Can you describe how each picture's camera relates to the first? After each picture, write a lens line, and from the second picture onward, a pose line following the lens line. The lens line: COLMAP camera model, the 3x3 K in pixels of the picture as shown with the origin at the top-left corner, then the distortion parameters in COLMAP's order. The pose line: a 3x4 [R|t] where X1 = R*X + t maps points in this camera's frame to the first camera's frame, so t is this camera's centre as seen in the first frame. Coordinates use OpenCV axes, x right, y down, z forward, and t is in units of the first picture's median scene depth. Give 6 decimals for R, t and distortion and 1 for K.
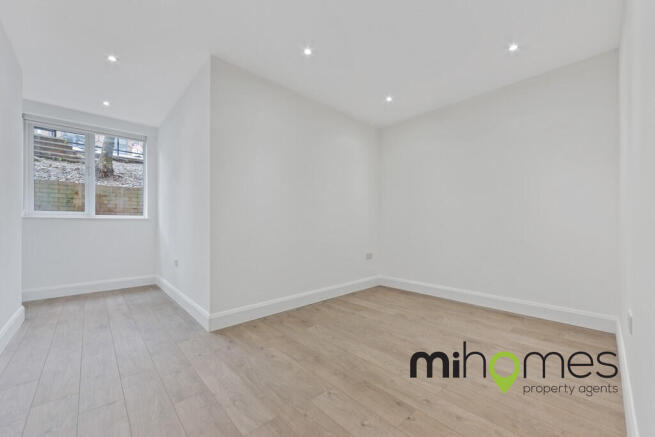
lens RADIAL K [[256.5, 0, 327.8], [0, 256.5, 223.3], [0, 0, 1]] dist [-0.001553, 0.000048]
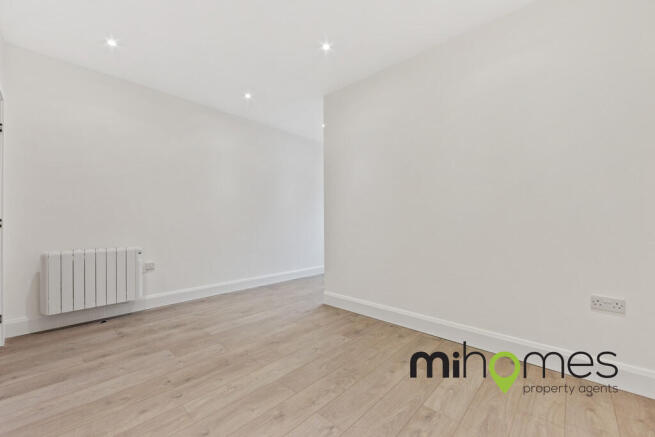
lens RADIAL K [[256.5, 0, 327.5], [0, 256.5, 219.5], [0, 0, 1]] dist [-0.001553, 0.000048]
pose [[0.073754, -0.009650, -0.997230, 0.563371], [0.005569, 0.999942, -0.009265, -0.002889], [0.997261, -0.004870, 0.073804, 0.584213]]
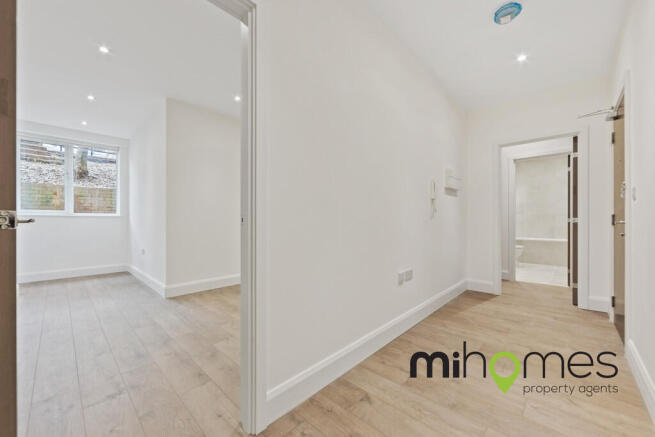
lens RADIAL K [[256.5, 0, 326.4], [0, 256.5, 219.2], [0, 0, 1]] dist [-0.001553, 0.000048]
pose [[0.998237, -0.002642, 0.059301, 0.204423], [0.002699, 0.999996, -0.000876, 0.000515], [-0.059298, 0.001035, 0.998240, -0.272101]]
